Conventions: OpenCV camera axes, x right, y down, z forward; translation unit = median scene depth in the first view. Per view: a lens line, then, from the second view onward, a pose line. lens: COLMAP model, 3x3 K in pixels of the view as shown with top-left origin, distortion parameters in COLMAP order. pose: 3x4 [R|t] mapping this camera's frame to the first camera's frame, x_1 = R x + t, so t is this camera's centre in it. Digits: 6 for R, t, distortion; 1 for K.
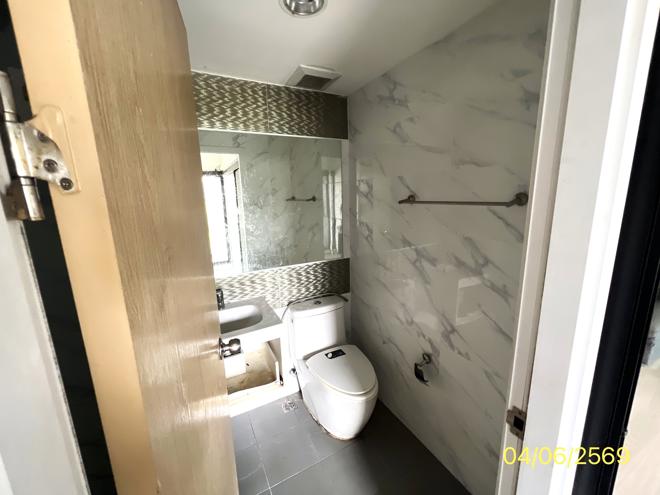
lens RADIAL K [[263.9, 0, 330.0], [0, 263.9, 247.5], [0, 0, 1]] dist [0.001258, 0.000147]
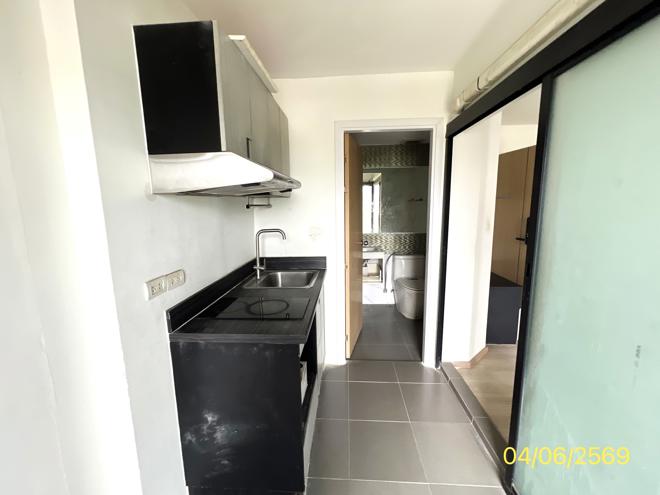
lens RADIAL K [[291.3, 0, 330.0], [0, 291.3, 247.5], [0, 0, 1]] dist [0.000433, -0.000041]
pose [[0.854976, 0.082166, -0.512117, 0.516539], [-0.102821, 0.994627, -0.012078, 0.239535], [0.508373, 0.062983, 0.858831, -1.030027]]
